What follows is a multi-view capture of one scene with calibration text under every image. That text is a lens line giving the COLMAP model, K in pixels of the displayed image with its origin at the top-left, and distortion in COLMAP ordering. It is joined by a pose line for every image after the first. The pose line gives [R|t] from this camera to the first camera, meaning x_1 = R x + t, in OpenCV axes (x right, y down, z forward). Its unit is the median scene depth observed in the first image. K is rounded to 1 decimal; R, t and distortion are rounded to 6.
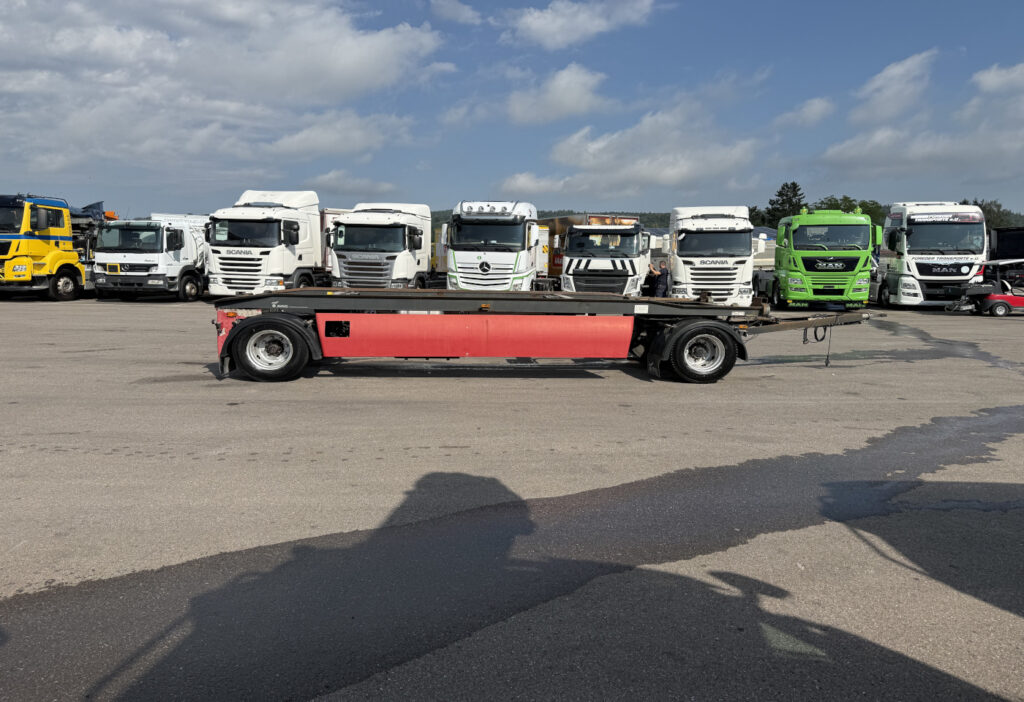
lens RADIAL K [[738.9, 0, 518.5], [0, 738.9, 353.6], [0, 0, 1]] dist [-0.002485, -0.005939]
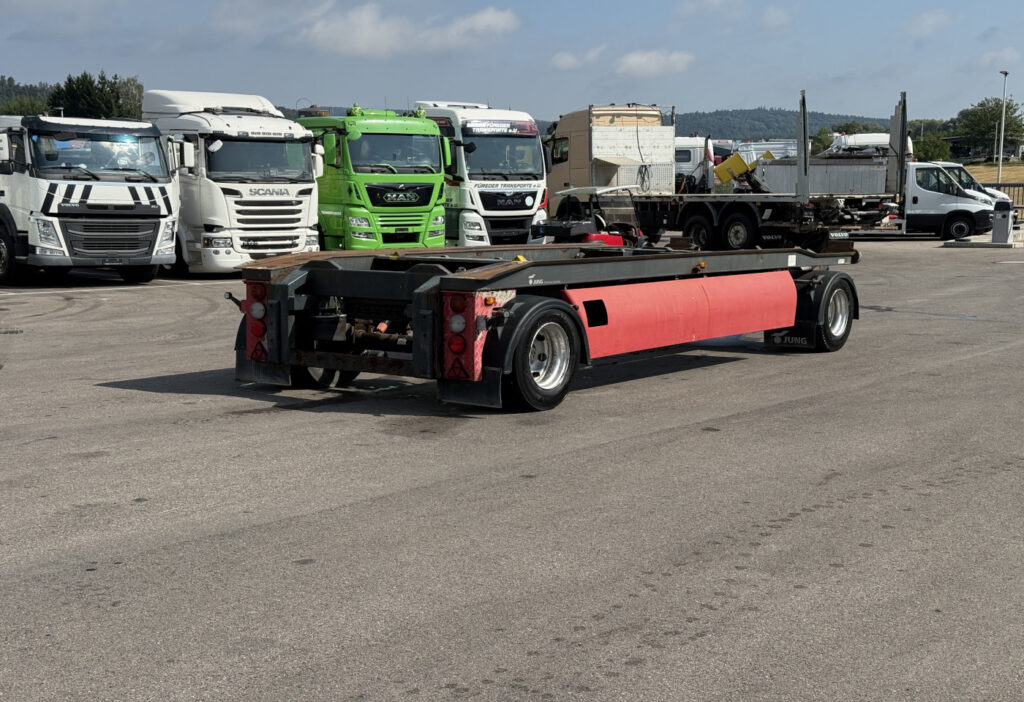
lens RADIAL K [[1479.8, 0, 515.3], [0, 1479.8, 359.2], [0, 0, 1]] dist [0.274858, 0.000000]
pose [[0.627481, -0.091375, 0.773252, -0.556889], [0.092734, 0.994792, 0.042303, -0.022968], [-0.773090, 0.045163, 0.632686, 0.096883]]
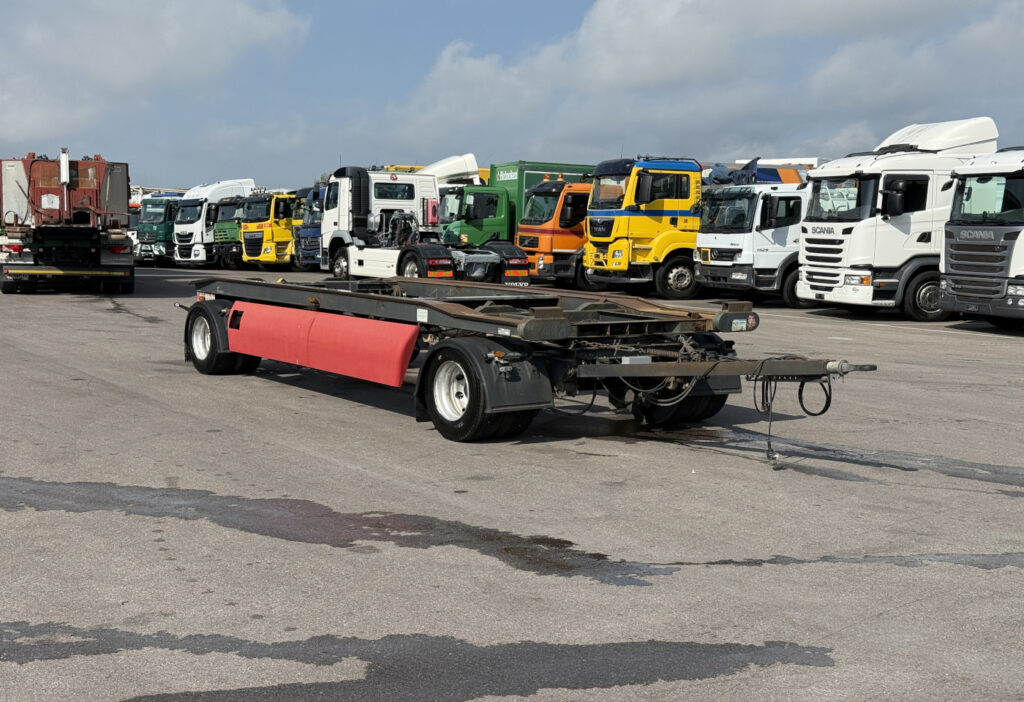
lens RADIAL K [[1479.8, 0, 515.1], [0, 1479.8, 348.5], [0, 0, 1]] dist [0.274858, 0.000000]
pose [[0.447459, 0.063005, -0.892082, 0.319548], [-0.114020, 0.993394, 0.012969, -0.013038], [0.887006, 0.095912, 0.451687, 0.108202]]
